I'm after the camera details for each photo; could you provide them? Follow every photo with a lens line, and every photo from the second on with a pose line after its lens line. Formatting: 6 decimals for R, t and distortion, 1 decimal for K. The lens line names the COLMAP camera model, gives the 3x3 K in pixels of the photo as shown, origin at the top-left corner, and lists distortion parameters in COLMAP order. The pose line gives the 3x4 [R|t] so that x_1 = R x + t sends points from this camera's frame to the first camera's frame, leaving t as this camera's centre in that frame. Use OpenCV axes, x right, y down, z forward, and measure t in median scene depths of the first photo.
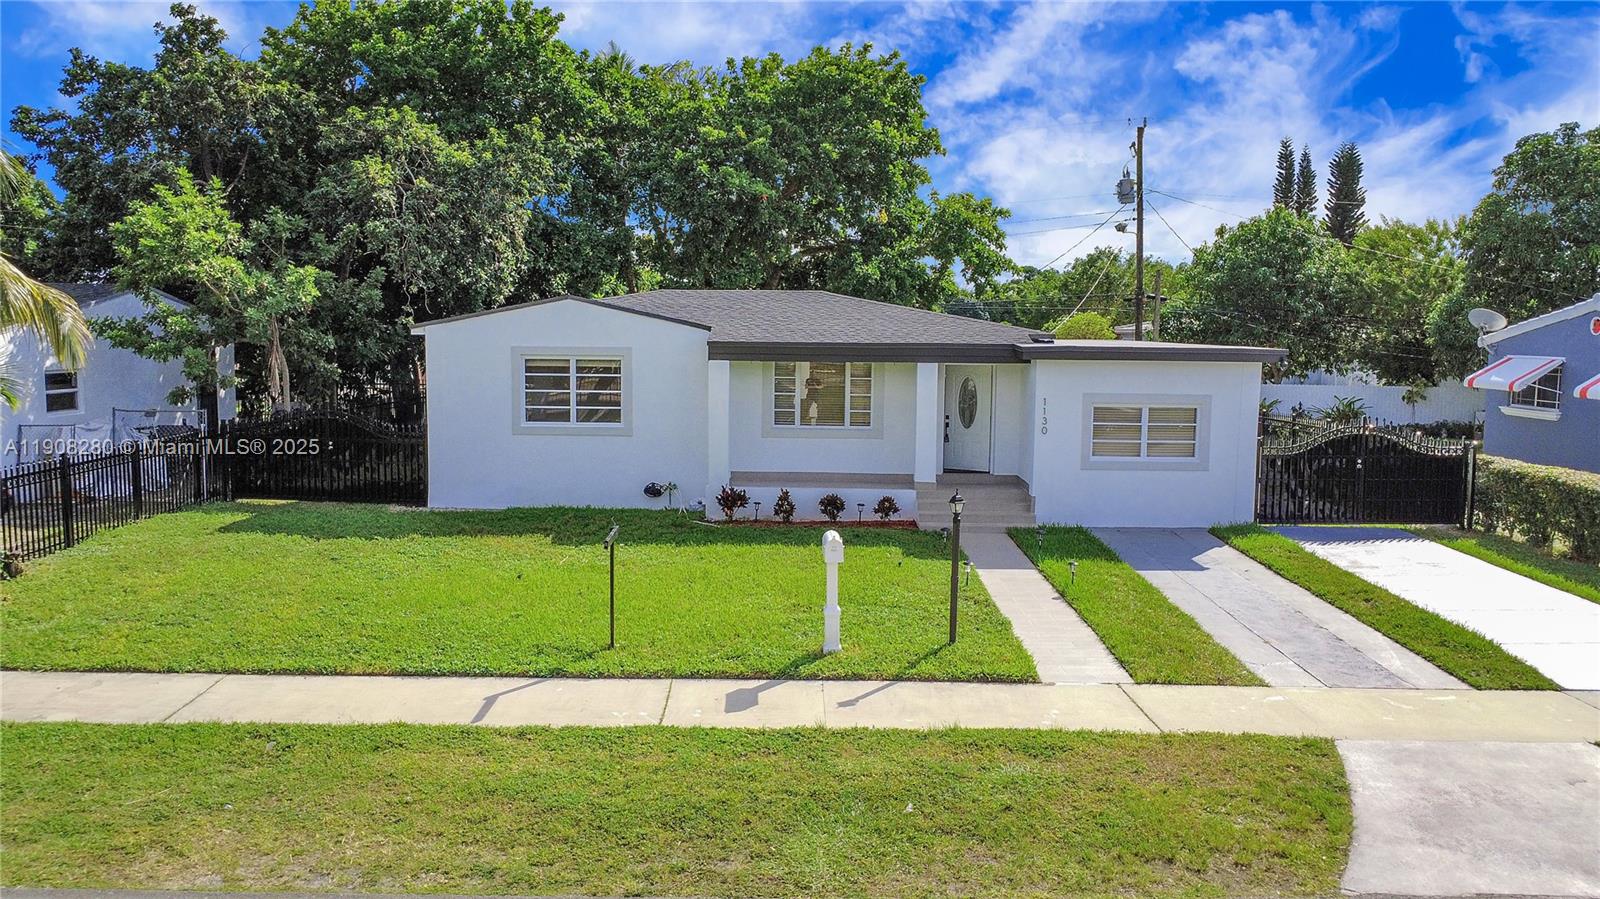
lens RADIAL K [[1203.3, 0, 800.0], [0, 1203.3, 449.5], [0, 0, 1]] dist [0.000442, -0.000616]
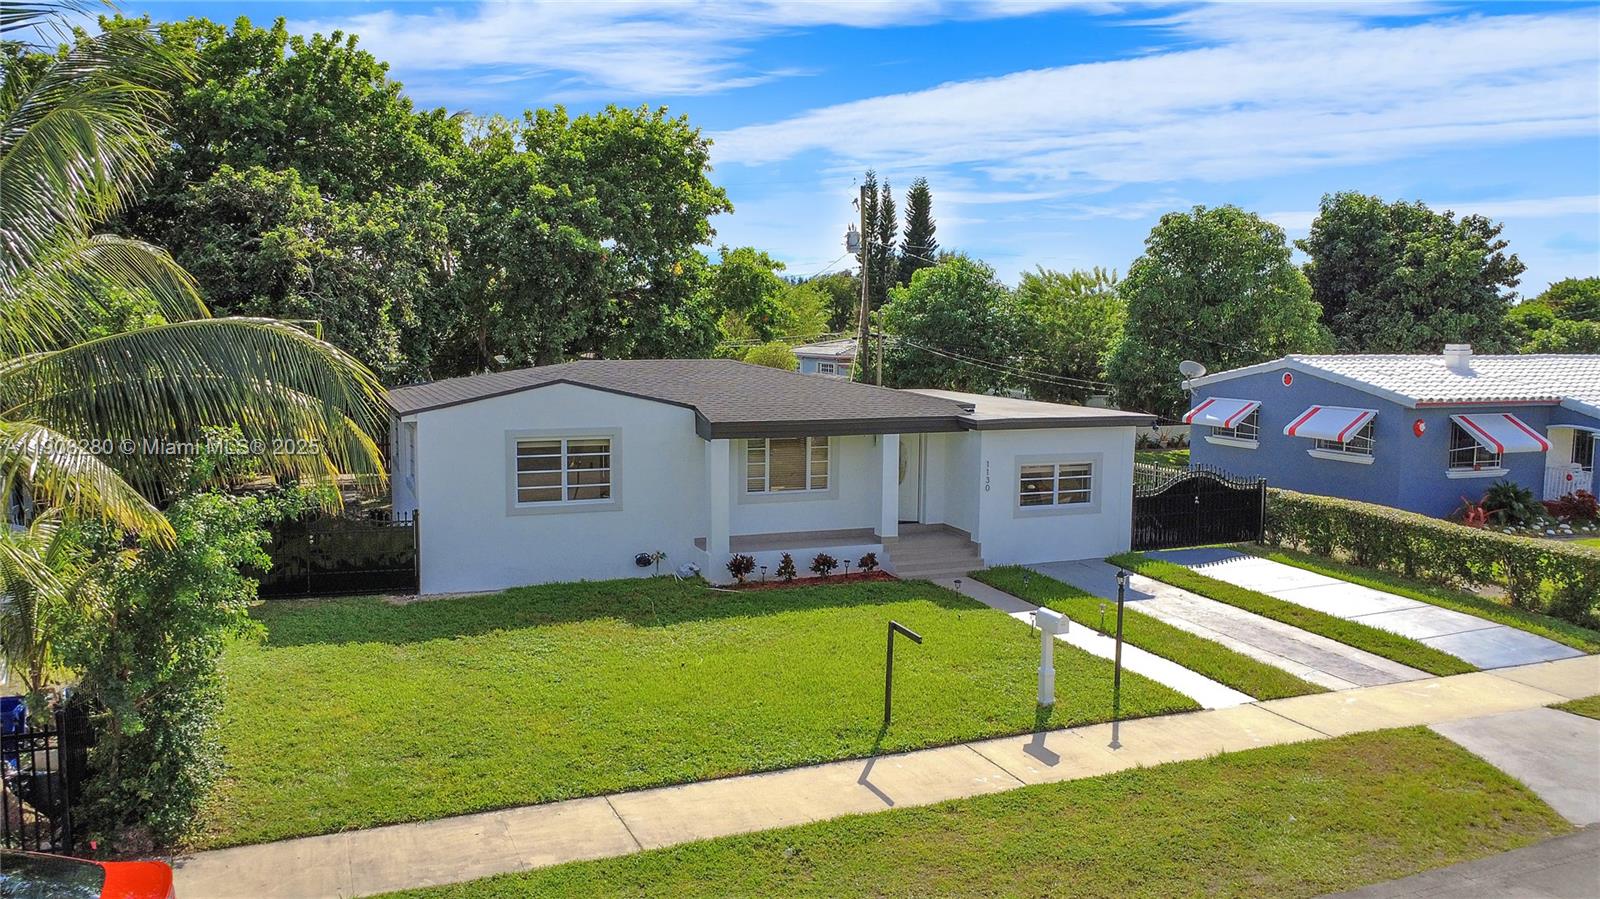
lens RADIAL K [[1203.3, 0, 800.0], [0, 1203.3, 449.5], [0, 0, 1]] dist [0.000442, -0.000616]
pose [[0.923248, -0.042983, 0.381793, -0.420582], [0.040859, 0.999071, 0.013673, -0.077060], [-0.382026, 0.002977, 0.924147, -0.037357]]
